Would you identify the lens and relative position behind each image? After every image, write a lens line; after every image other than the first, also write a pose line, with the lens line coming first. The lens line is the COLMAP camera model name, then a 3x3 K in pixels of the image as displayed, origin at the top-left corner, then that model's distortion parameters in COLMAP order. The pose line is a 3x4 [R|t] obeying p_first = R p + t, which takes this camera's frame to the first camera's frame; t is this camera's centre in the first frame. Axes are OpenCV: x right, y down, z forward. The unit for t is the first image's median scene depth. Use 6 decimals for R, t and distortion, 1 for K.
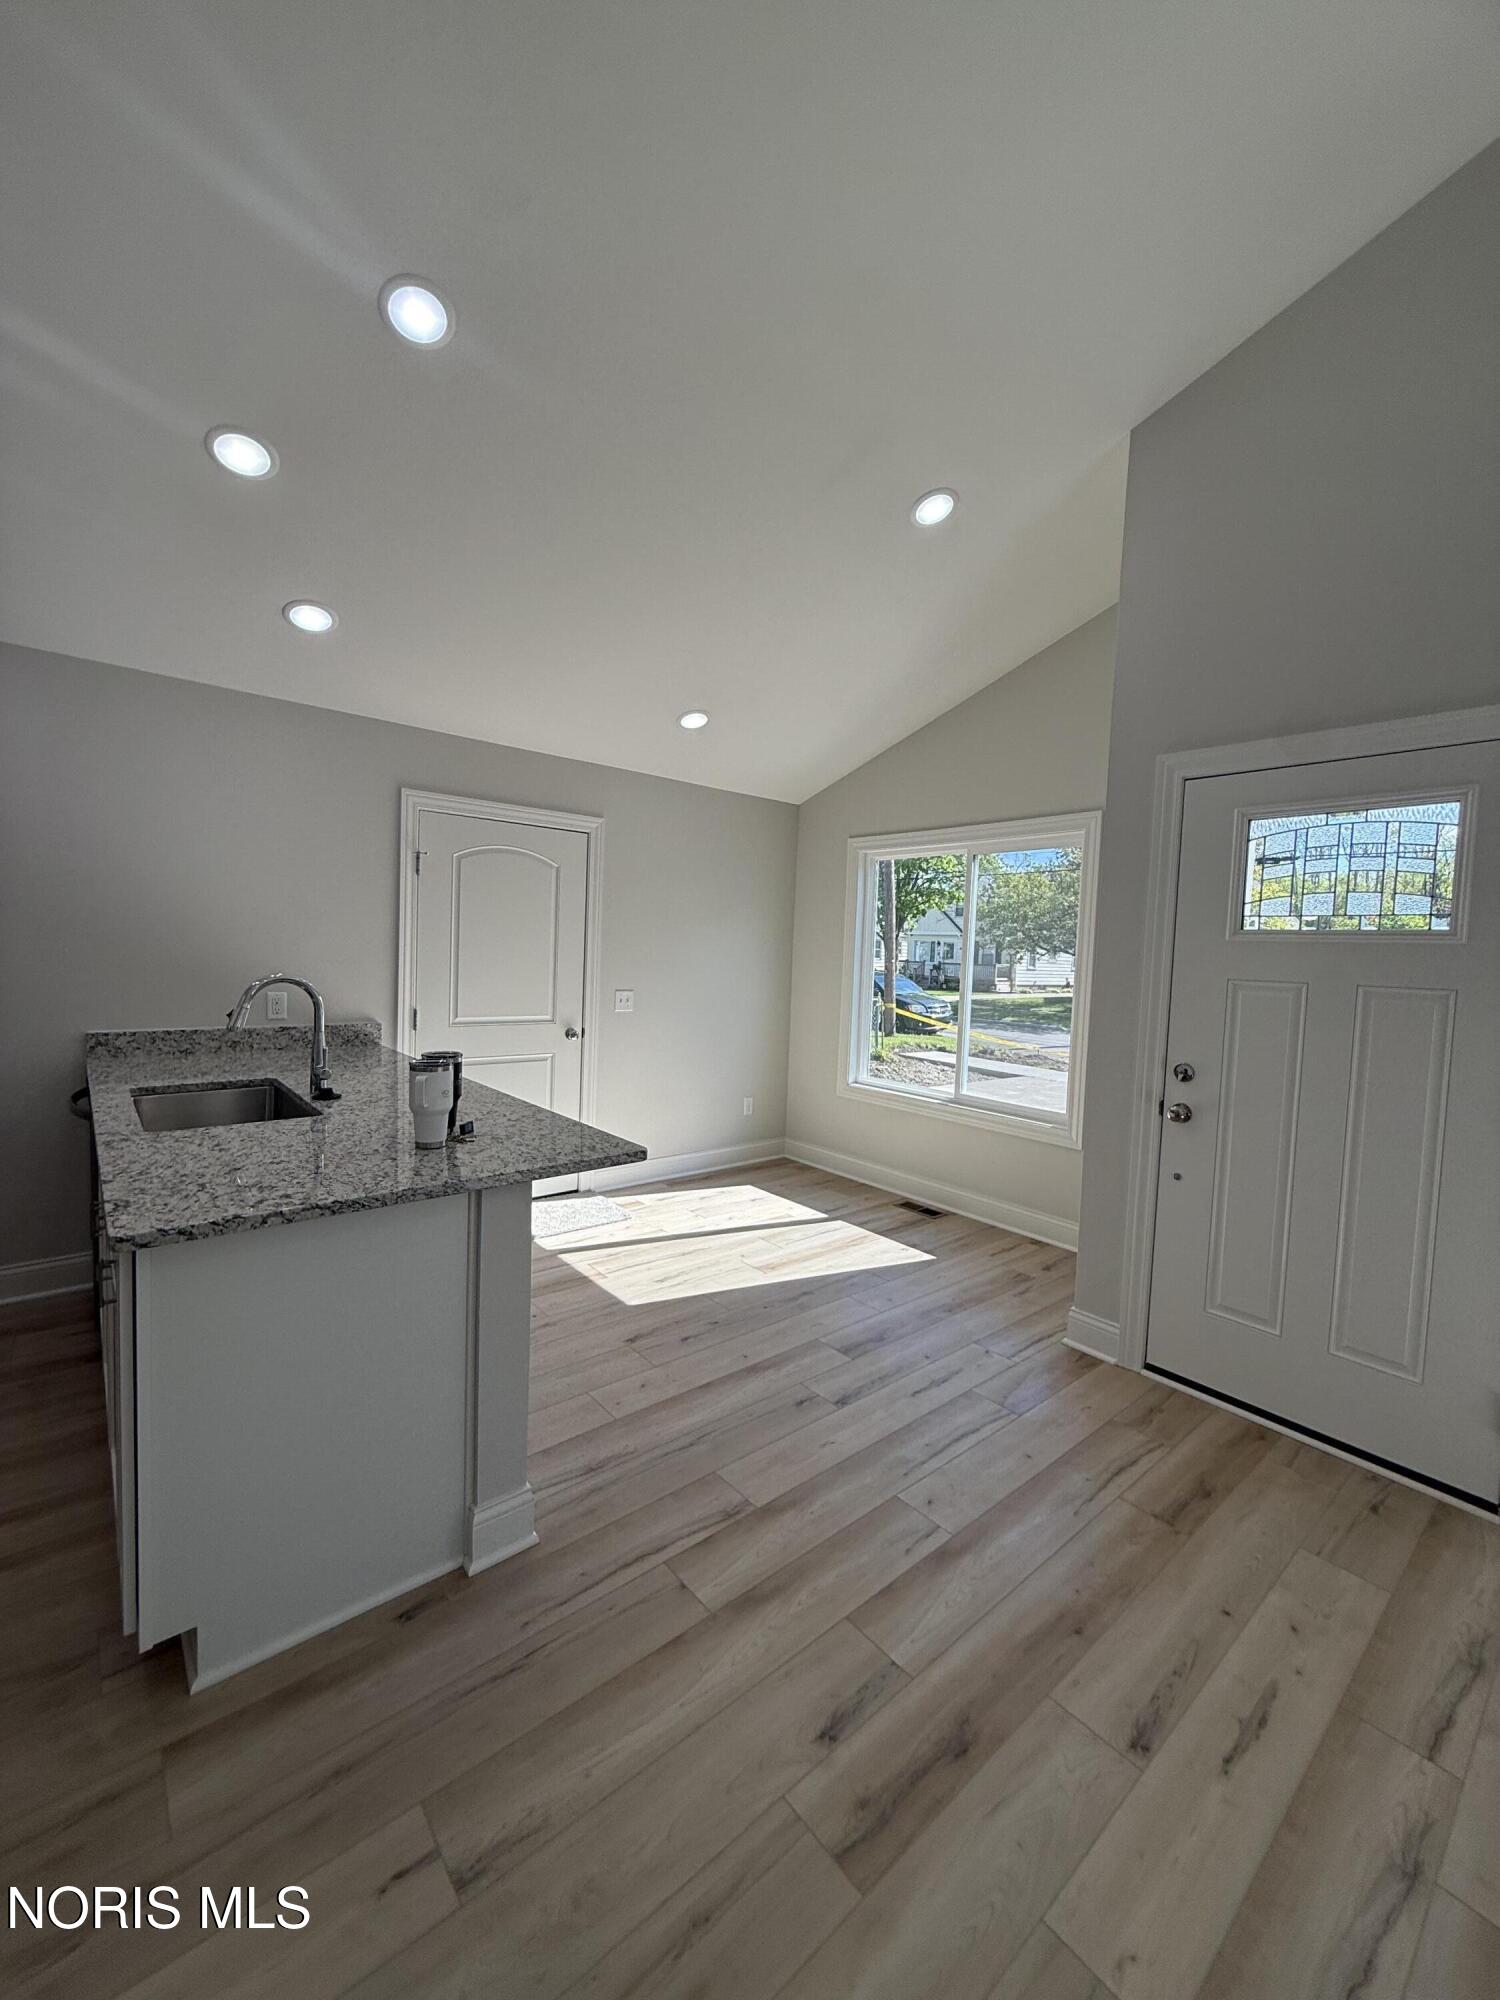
lens RADIAL K [[794.7, 0, 751.7], [0, 794.7, 996.3], [0, 0, 1]] dist [-0.001014, -0.000069]
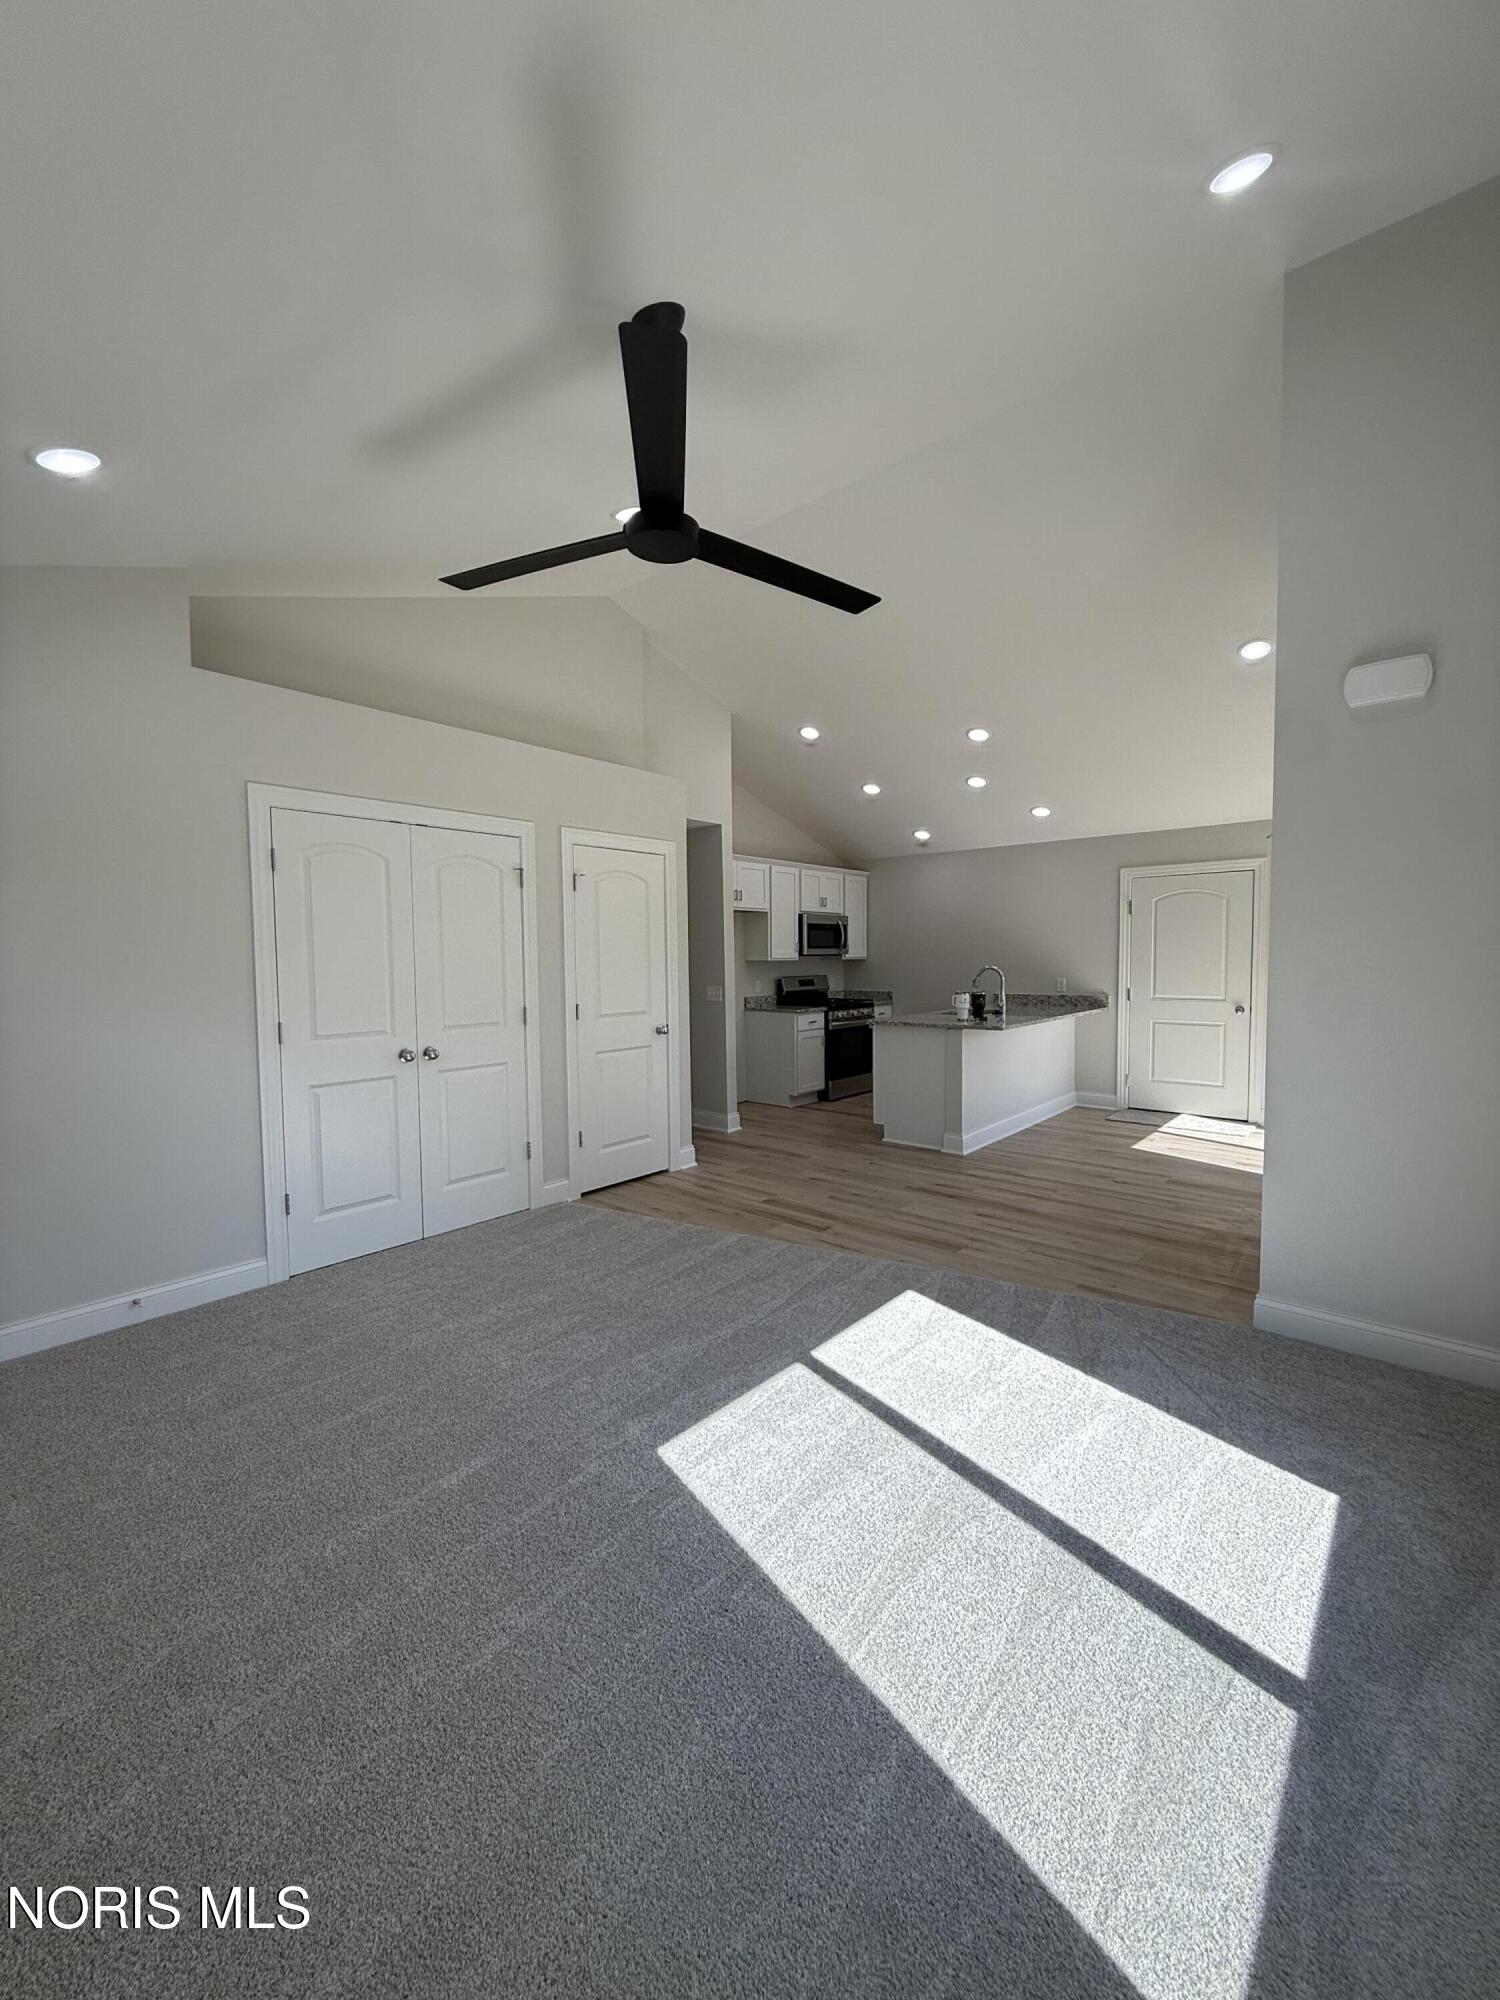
lens RADIAL K [[794.7, 0, 751.8], [0, 794.7, 996.3], [0, 0, 1]] dist [-0.001014, -0.000069]
pose [[0.155072, 0.010230, -0.987850, 2.179172], [-0.040023, 0.999191, 0.004064, 0.107050], [0.987092, 0.038906, 0.155355, -0.213797]]
